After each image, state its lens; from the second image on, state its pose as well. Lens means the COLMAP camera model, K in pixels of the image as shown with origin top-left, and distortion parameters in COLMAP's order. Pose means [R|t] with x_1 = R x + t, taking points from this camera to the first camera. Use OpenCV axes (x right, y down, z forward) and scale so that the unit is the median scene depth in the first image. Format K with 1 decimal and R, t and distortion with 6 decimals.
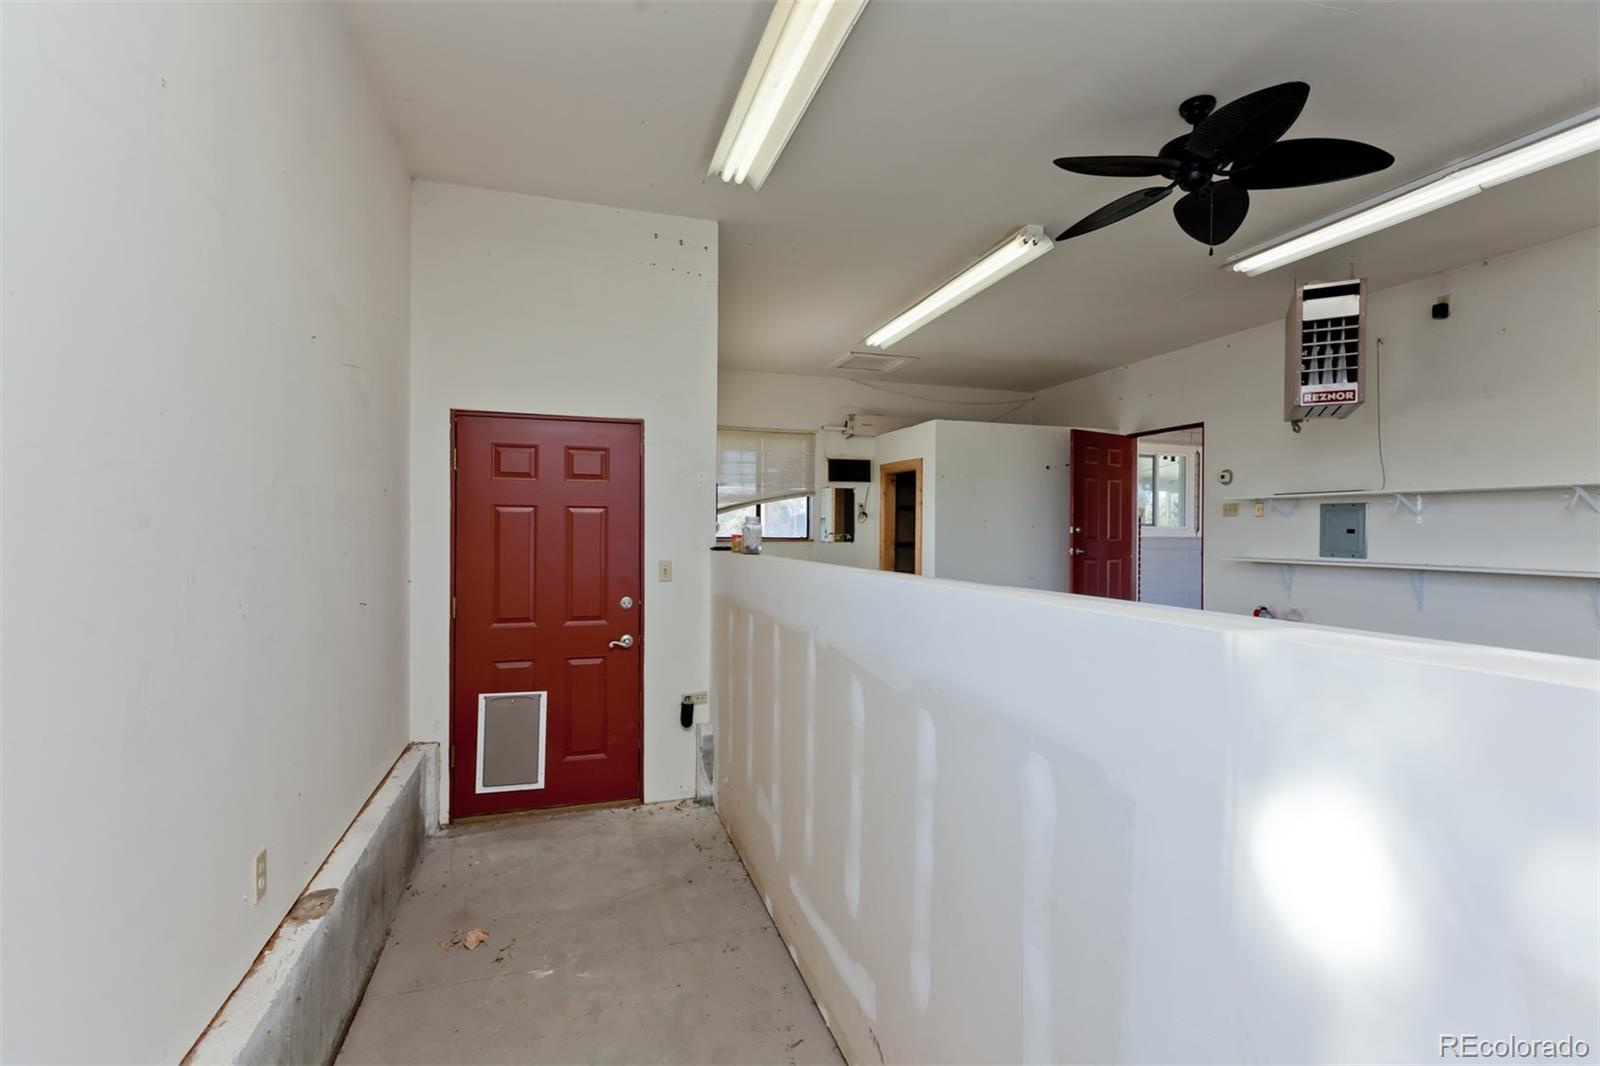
lens RADIAL K [[749.0, 0, 789.7], [0, 749.0, 539.8], [0, 0, 1]] dist [0.005438, 0.000748]
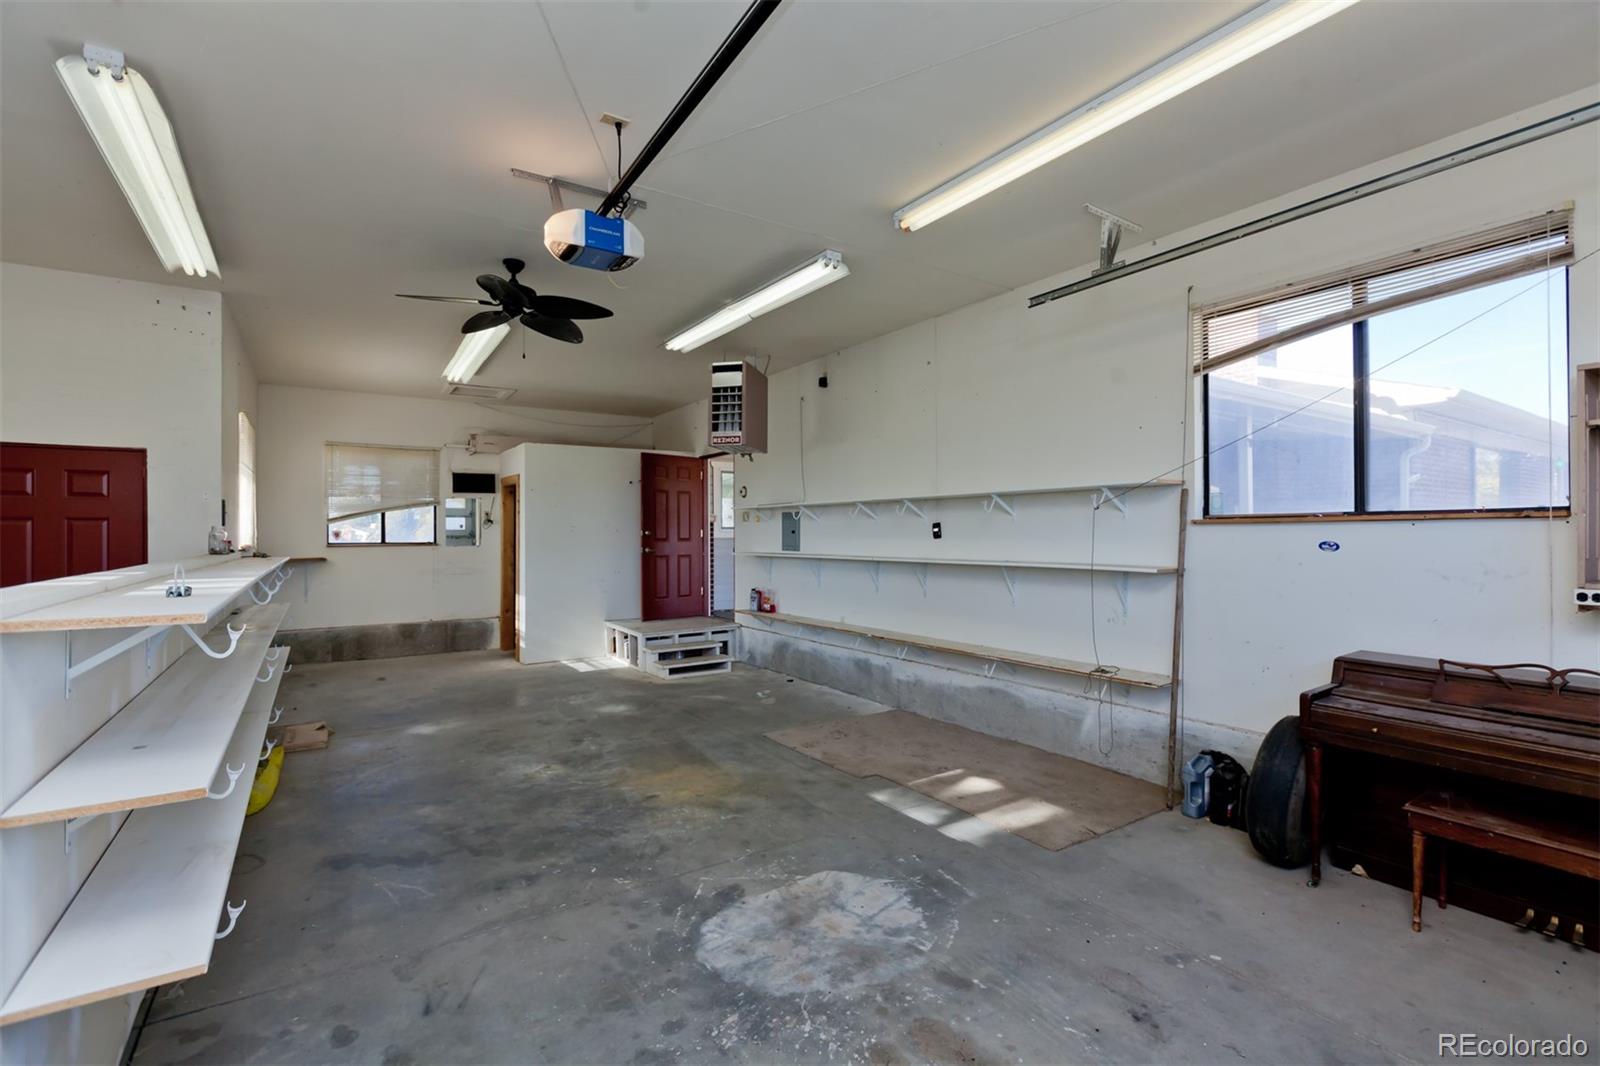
lens RADIAL K [[756.8, 0, 809.8], [0, 756.8, 525.6], [0, 0, 1]] dist [-0.005706, 0.003454]
pose [[0.964078, -0.007578, 0.265510, 0.312753], [0.013944, 0.999659, -0.022100, 0.006282], [-0.265252, 0.025009, 0.963855, -0.291897]]
